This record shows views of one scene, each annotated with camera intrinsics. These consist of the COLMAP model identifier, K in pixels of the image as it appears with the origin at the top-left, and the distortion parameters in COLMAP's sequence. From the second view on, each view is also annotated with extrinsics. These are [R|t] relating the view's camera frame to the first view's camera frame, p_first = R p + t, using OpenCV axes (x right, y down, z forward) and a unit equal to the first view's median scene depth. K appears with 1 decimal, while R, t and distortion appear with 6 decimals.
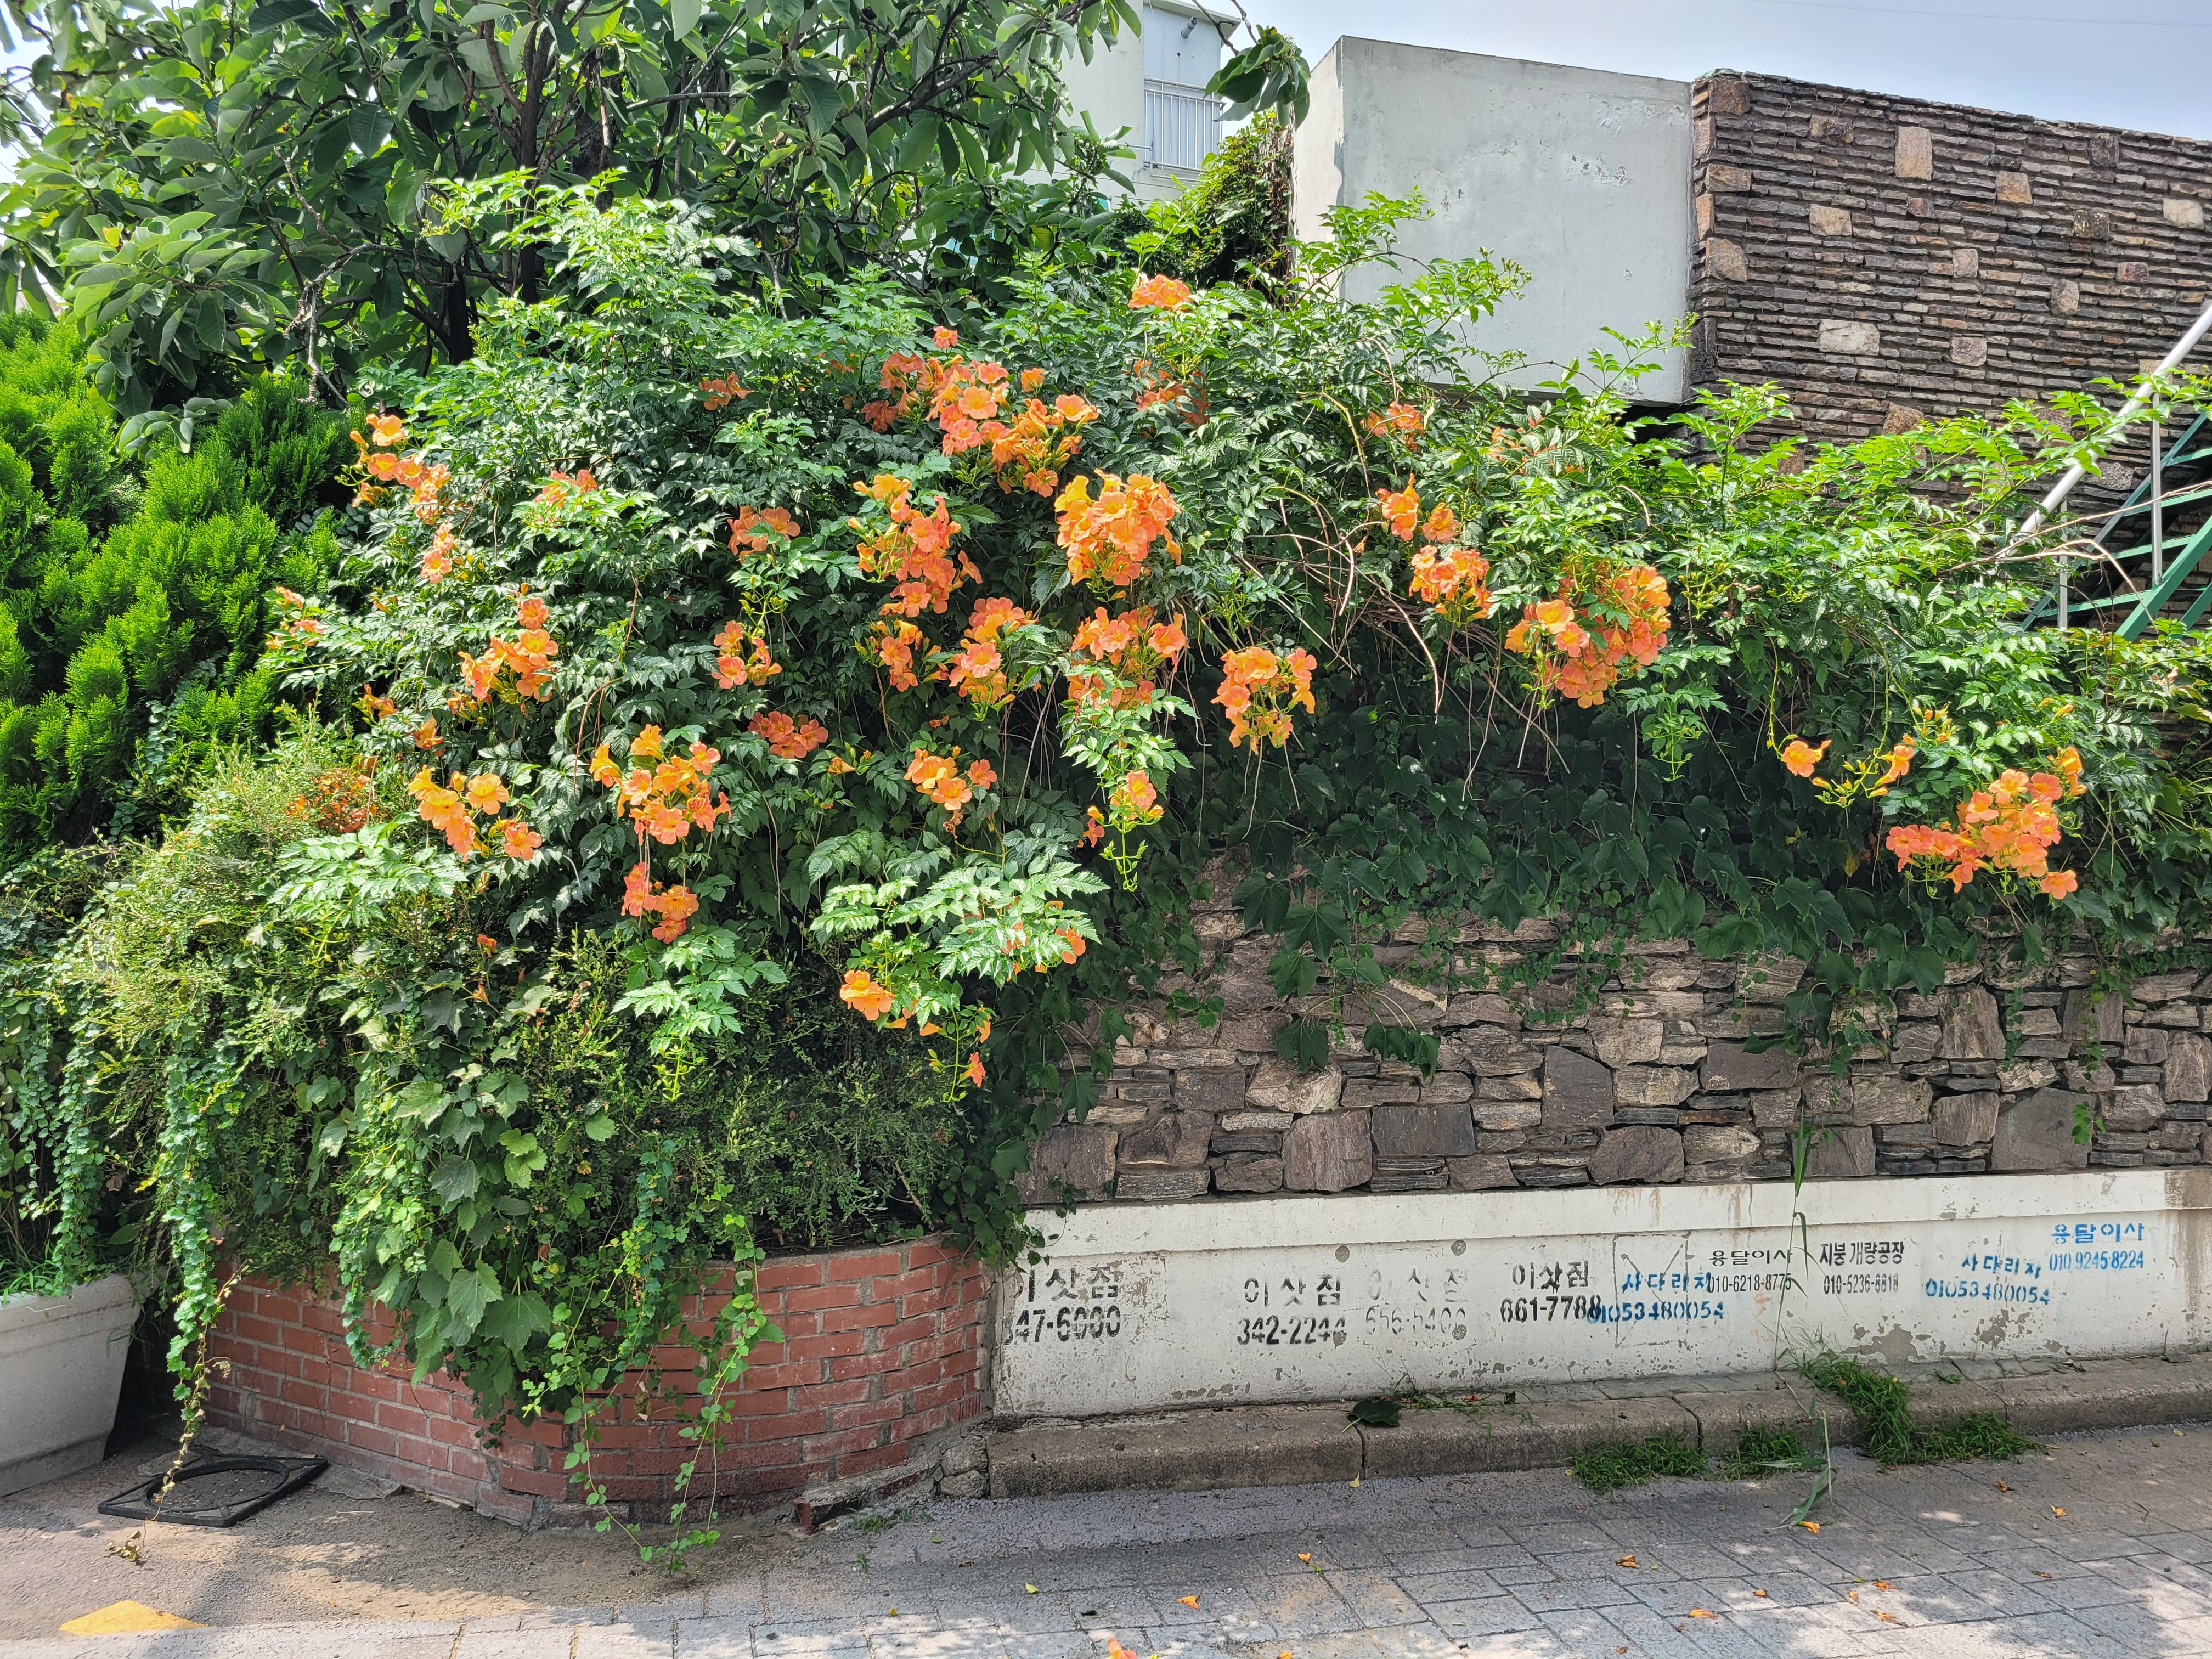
lens RADIAL K [[1653.7, 0, 1106.9], [0, 1653.7, 829.3], [0, 0, 1]] dist [-0.001133, 0.000513]
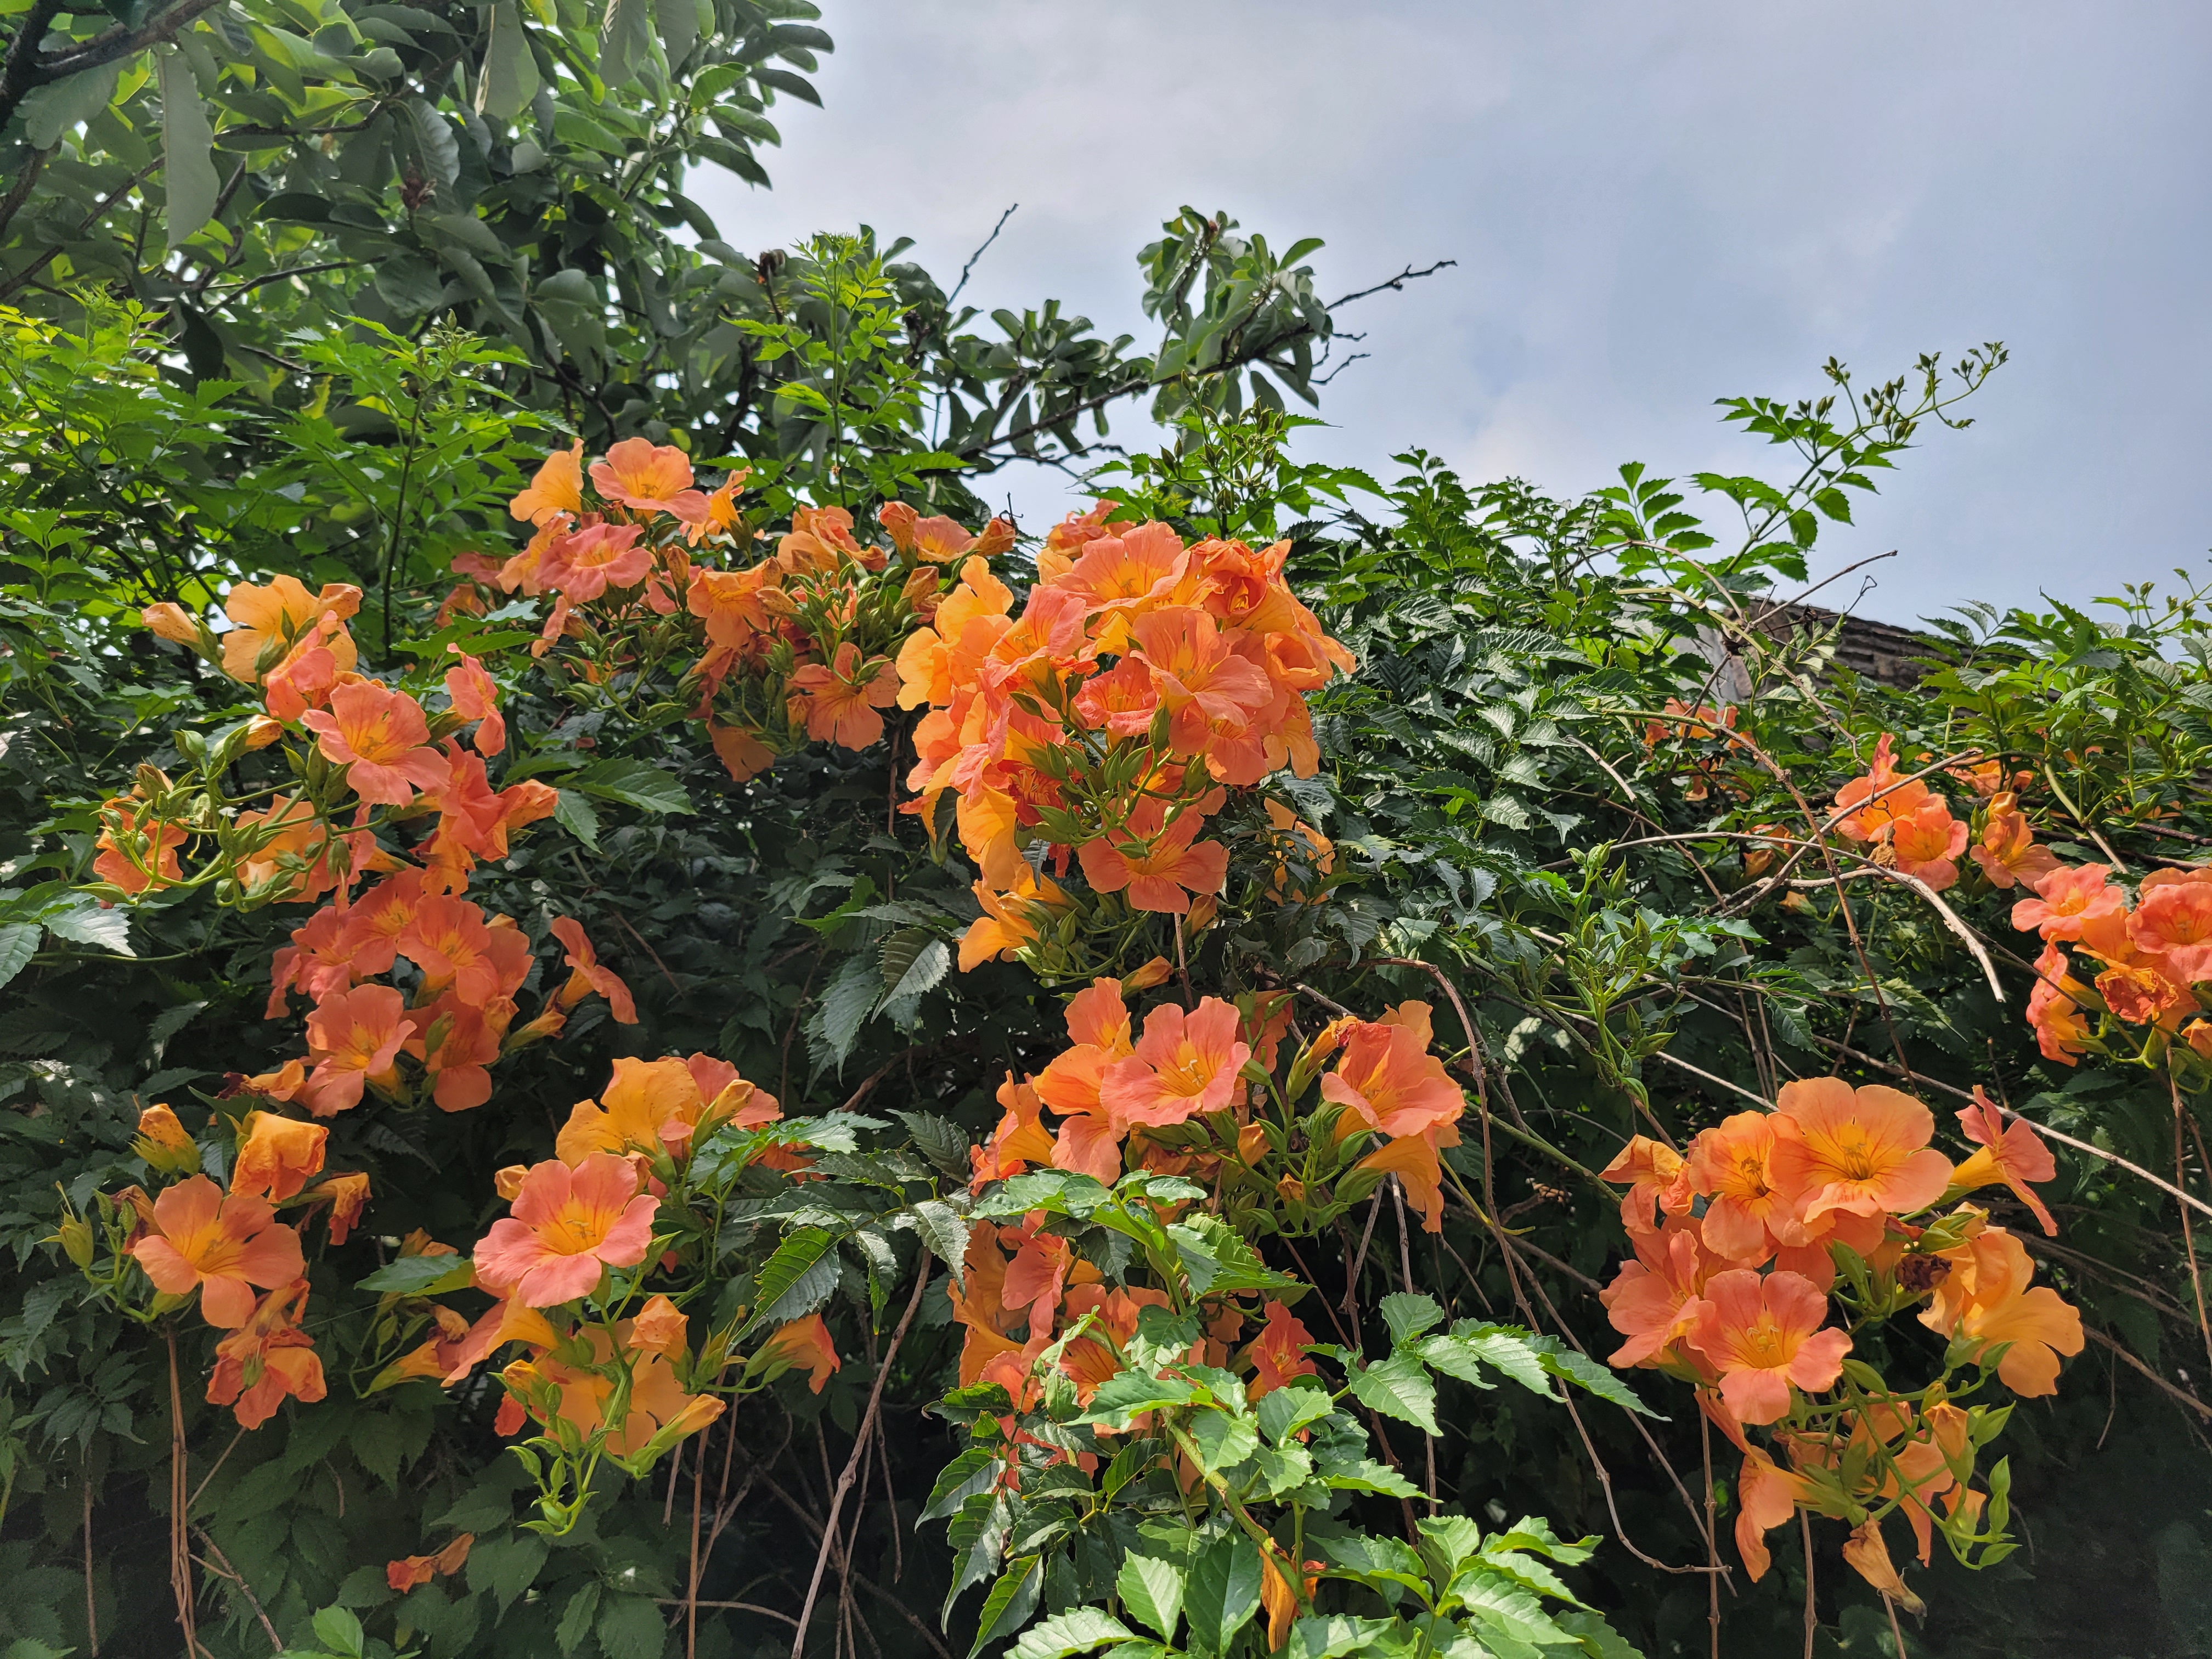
lens RADIAL K [[1653.7, 0, 1106.2], [0, 1653.7, 824.3], [0, 0, 1]] dist [-0.001133, 0.000513]
pose [[0.990967, 0.001135, 0.134100, -0.032864], [0.065142, 0.869990, -0.488747, -0.034202], [-0.117220, 0.493068, 0.862057, 0.744034]]
